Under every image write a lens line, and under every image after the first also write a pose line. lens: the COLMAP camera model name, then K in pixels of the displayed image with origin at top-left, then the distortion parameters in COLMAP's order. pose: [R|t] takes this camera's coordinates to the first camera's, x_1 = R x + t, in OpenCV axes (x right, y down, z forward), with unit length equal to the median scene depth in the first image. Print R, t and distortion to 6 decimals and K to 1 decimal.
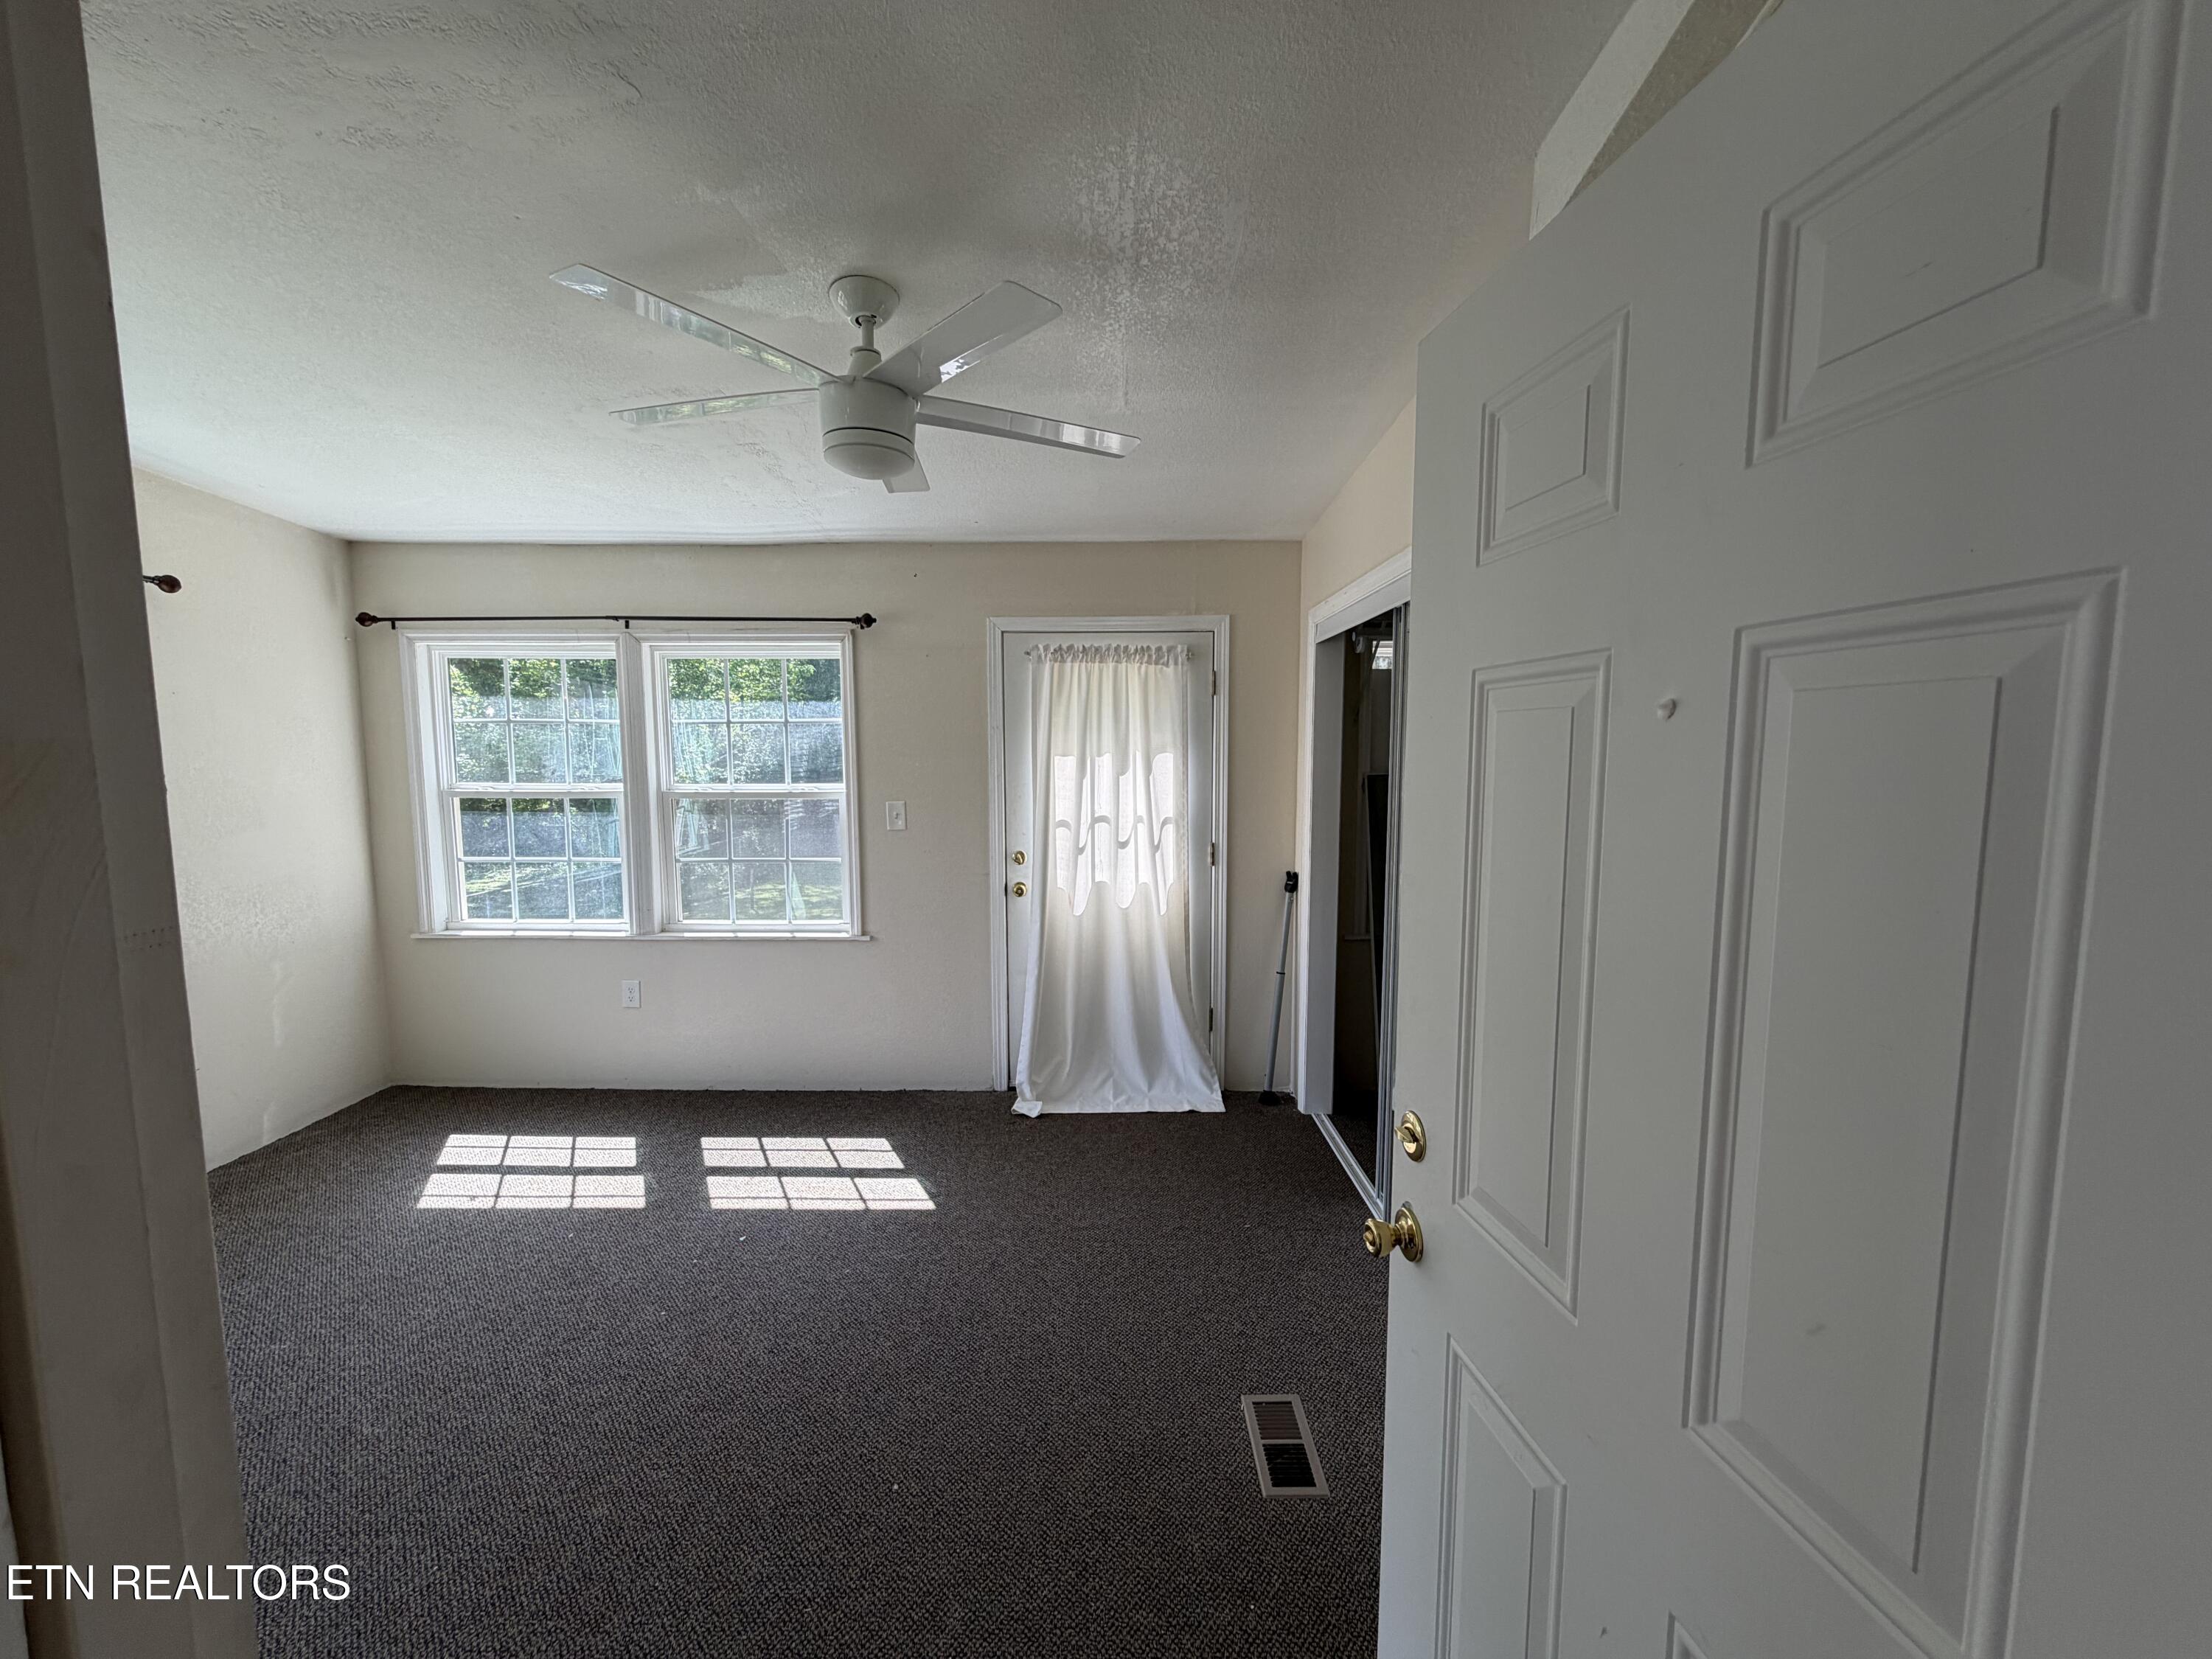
lens RADIAL K [[878.5, 0, 1101.9], [0, 878.5, 831.6], [0, 0, 1]] dist [-0.000057, -0.000555]
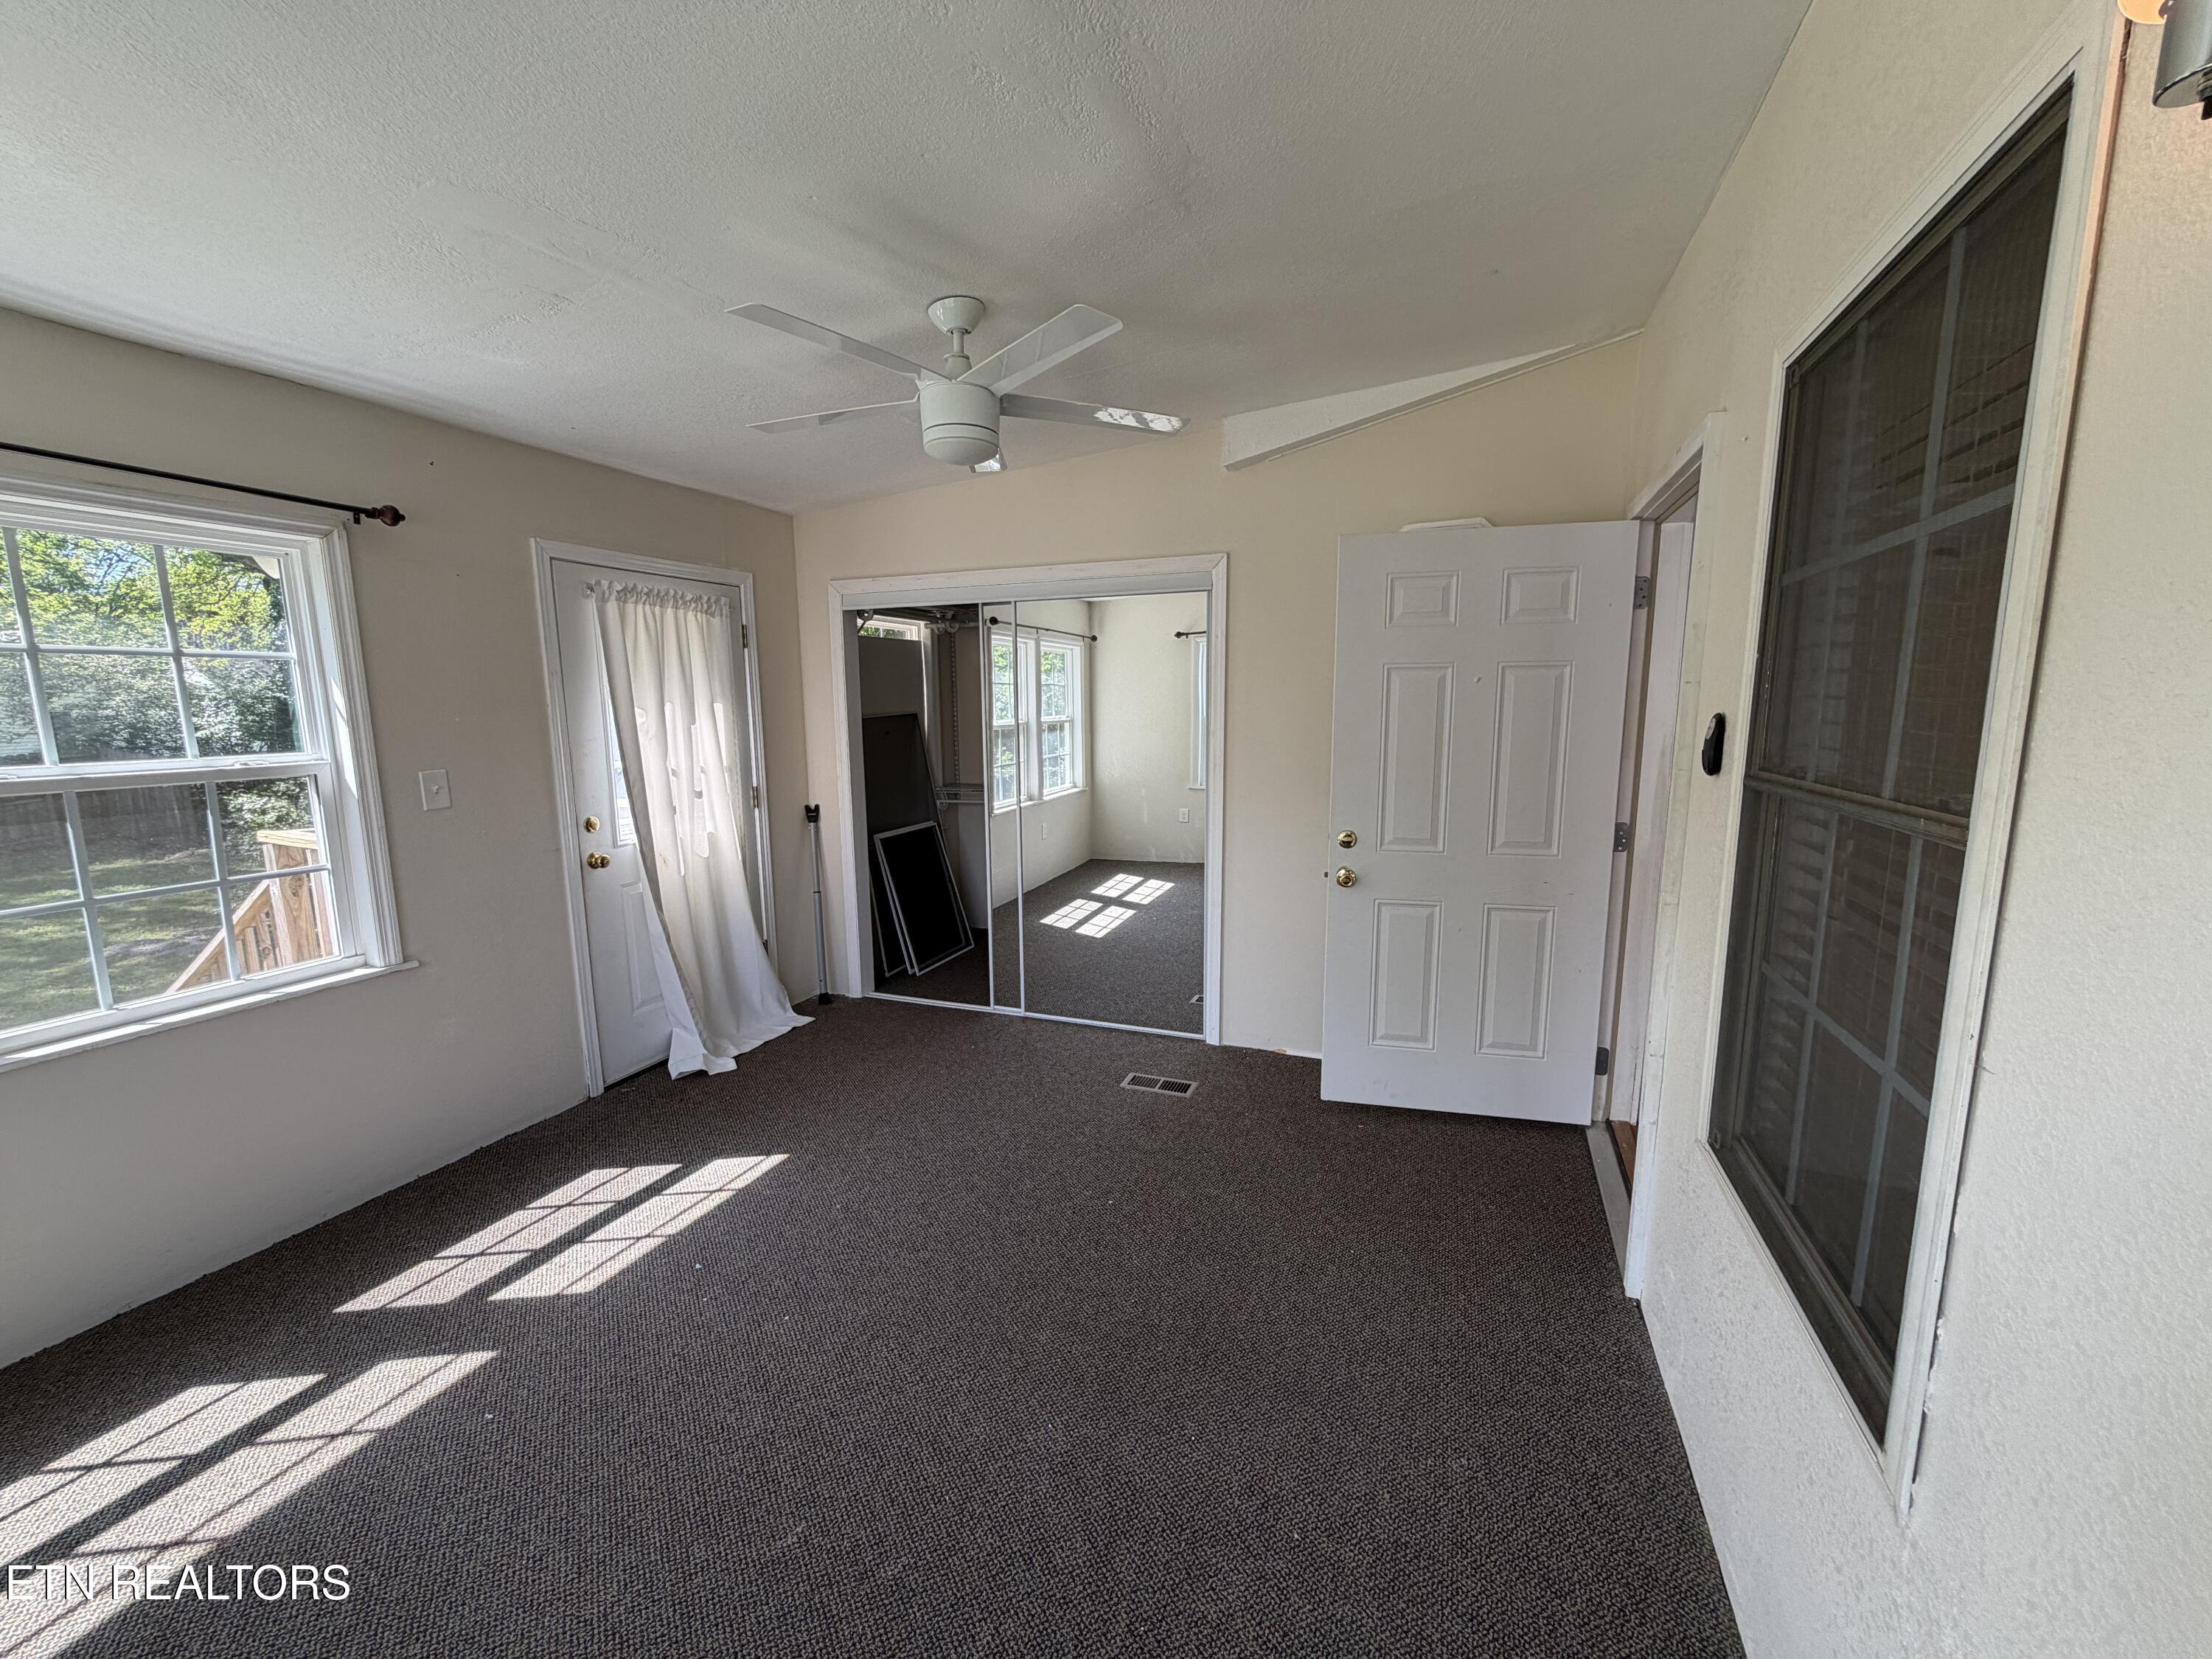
lens RADIAL K [[878.5, 0, 1101.9], [0, 878.5, 831.6], [0, 0, 1]] dist [-0.000057, -0.000555]
pose [[0.370289, -0.138865, 0.918478, -0.730323], [0.095841, 0.989198, 0.110918, -0.012045], [-0.923959, 0.046956, 0.379598, 0.210620]]
